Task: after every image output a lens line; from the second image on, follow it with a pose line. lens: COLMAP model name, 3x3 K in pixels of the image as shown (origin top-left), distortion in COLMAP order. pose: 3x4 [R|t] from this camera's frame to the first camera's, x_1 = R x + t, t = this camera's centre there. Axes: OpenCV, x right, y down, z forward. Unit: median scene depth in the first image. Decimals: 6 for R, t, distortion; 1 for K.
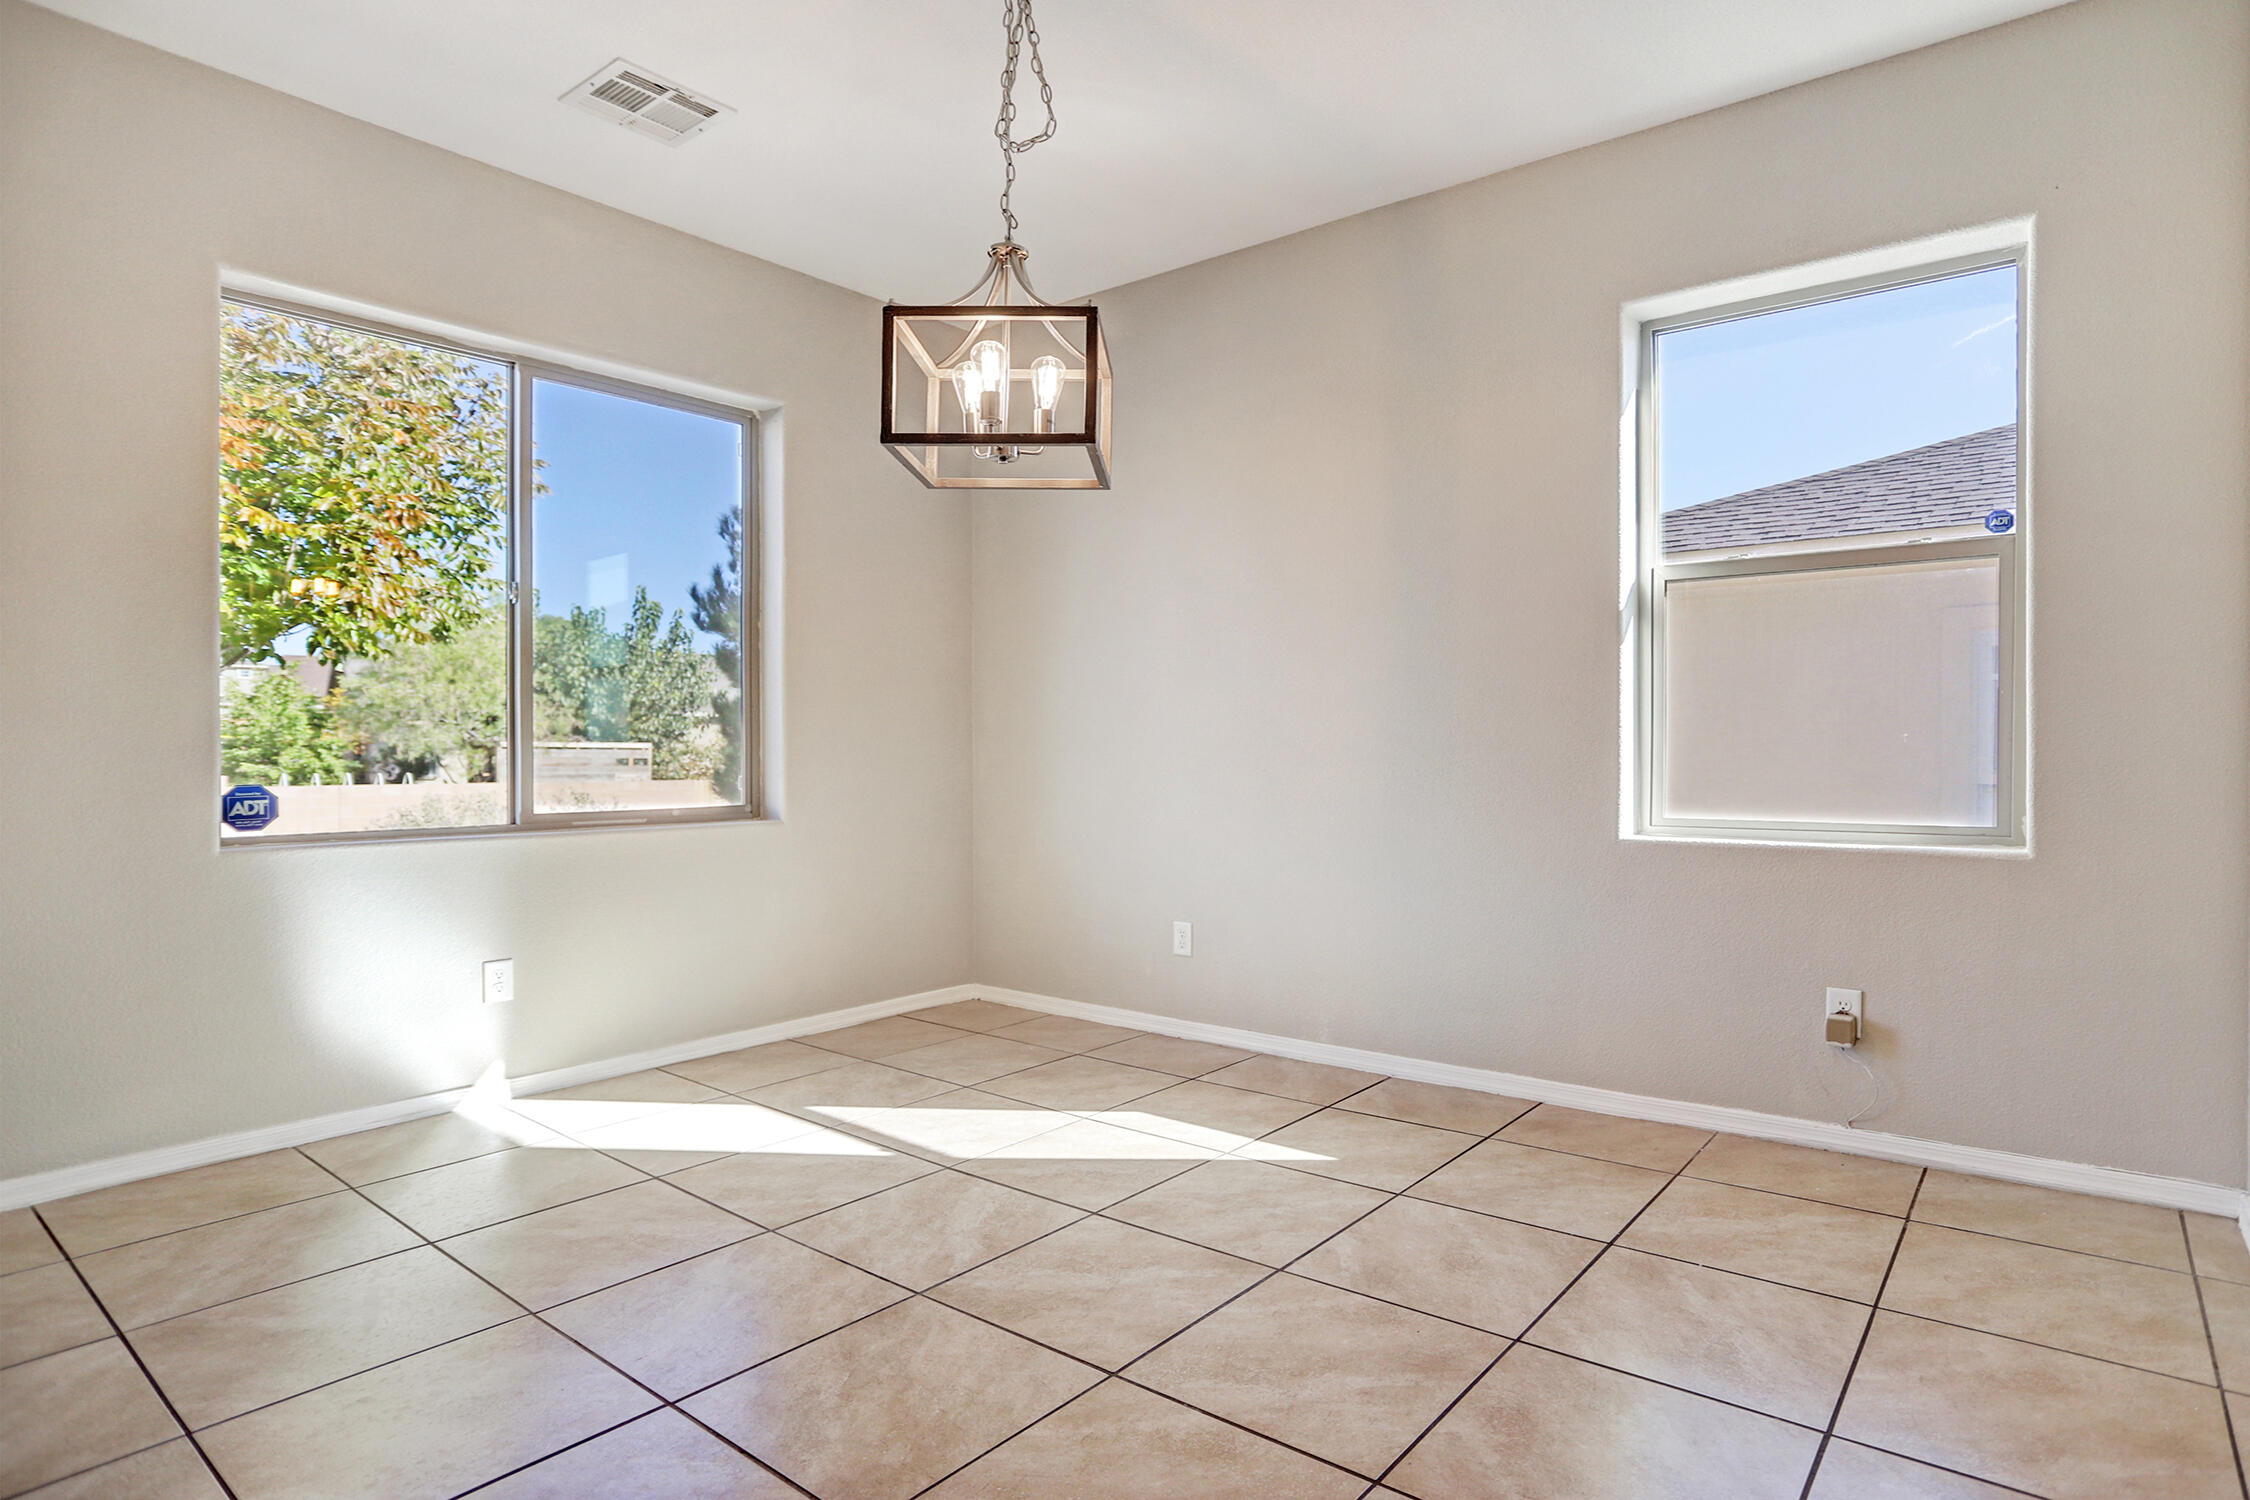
lens RADIAL K [[1087.3, 0, 1113.4], [0, 1087.3, 758.9], [0, 0, 1]] dist [-0.057699, 0.017458]
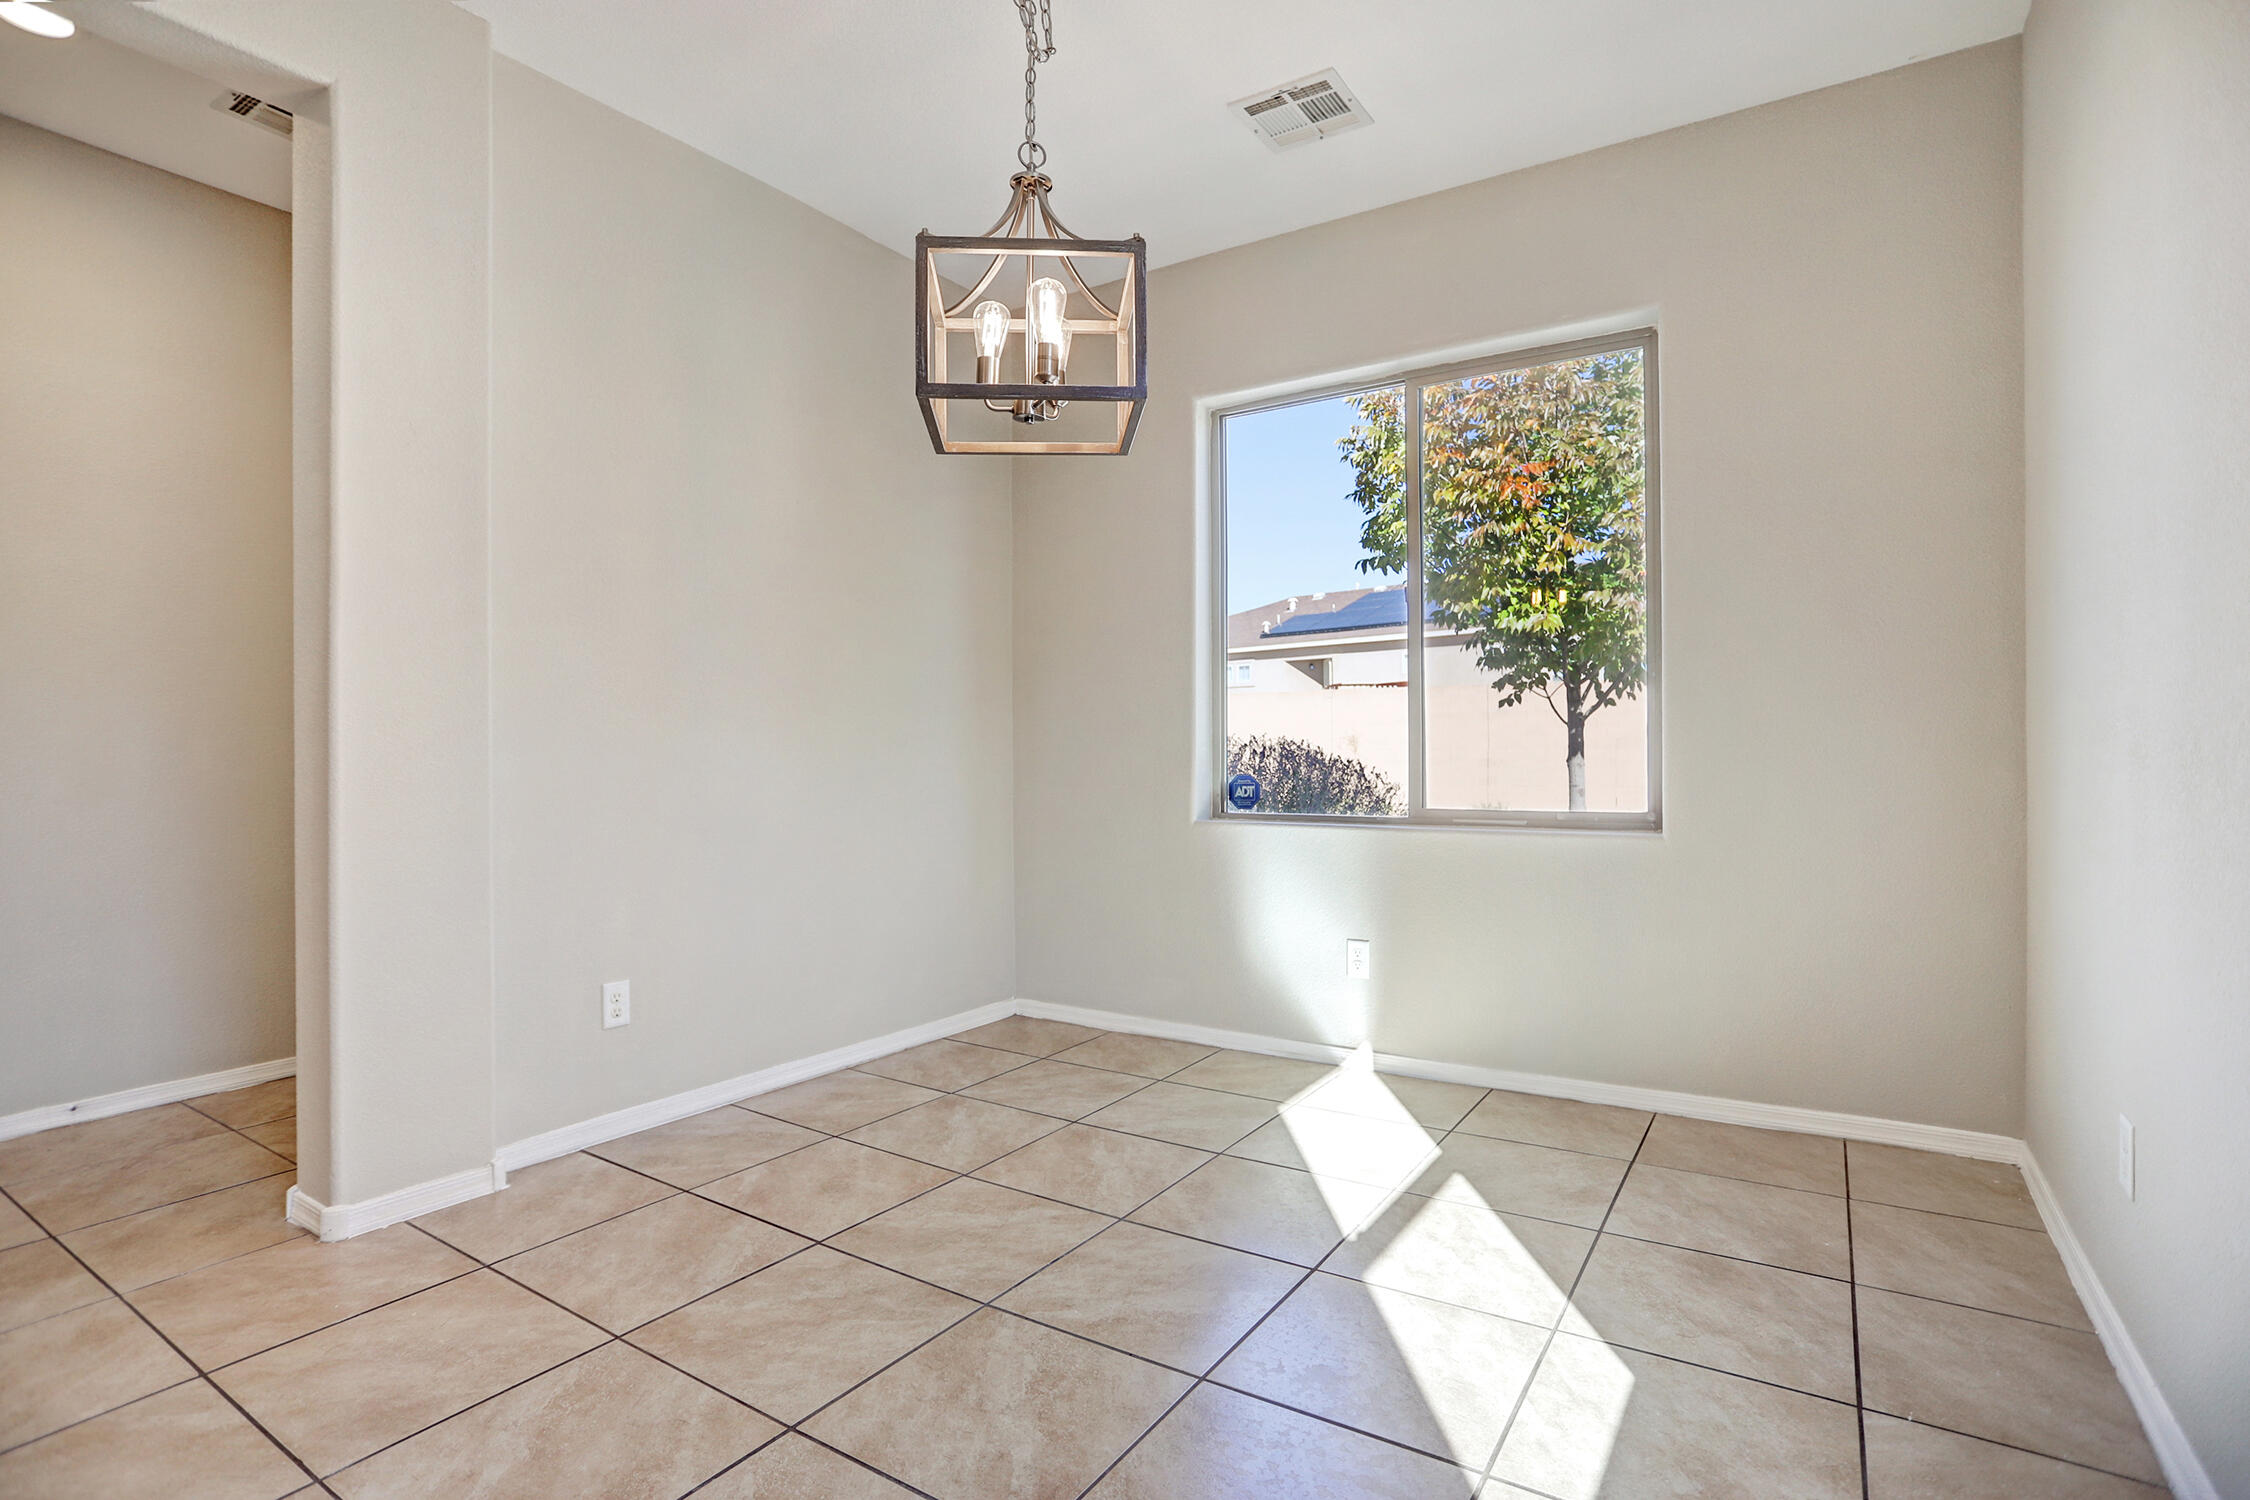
lens RADIAL K [[1087.3, 0, 1129.8], [0, 1087.3, 749.6], [0, 0, 1]] dist [-0.057699, 0.017458]
pose [[0.159685, -0.002273, -0.987165, 0.542738], [-0.001274, 0.999996, -0.002509, -0.005394], [0.987167, 0.001658, 0.159681, 0.649941]]
